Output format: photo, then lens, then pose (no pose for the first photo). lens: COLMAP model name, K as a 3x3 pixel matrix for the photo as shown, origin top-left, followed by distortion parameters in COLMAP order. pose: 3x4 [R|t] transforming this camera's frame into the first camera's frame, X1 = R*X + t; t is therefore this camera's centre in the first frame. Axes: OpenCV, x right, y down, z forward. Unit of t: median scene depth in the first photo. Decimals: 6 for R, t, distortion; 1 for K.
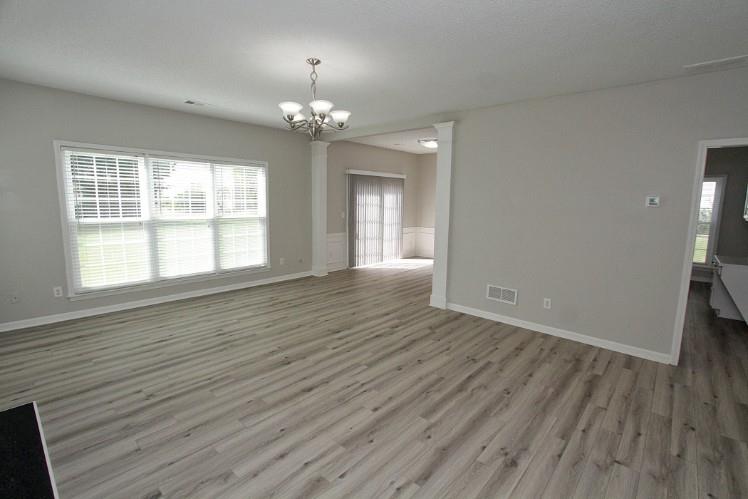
lens RADIAL K [[350.5, 0, 369.3], [0, 350.5, 248.3], [0, 0, 1]] dist [-0.017214, 0.001036]
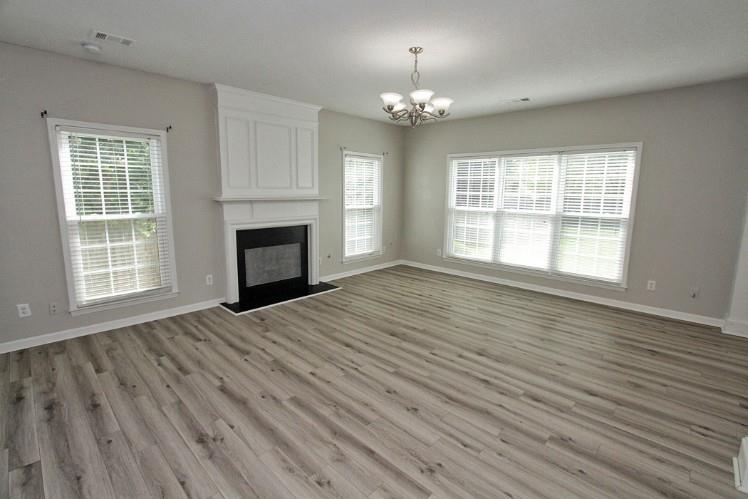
lens RADIAL K [[350.5, 0, 373.0], [0, 350.5, 247.9], [0, 0, 1]] dist [-0.017214, 0.001036]
pose [[-0.032636, 0.143139, -0.989164, 0.713863], [-0.150406, 0.977718, 0.146445, -0.085416], [0.988086, 0.153555, -0.010379, 0.766008]]
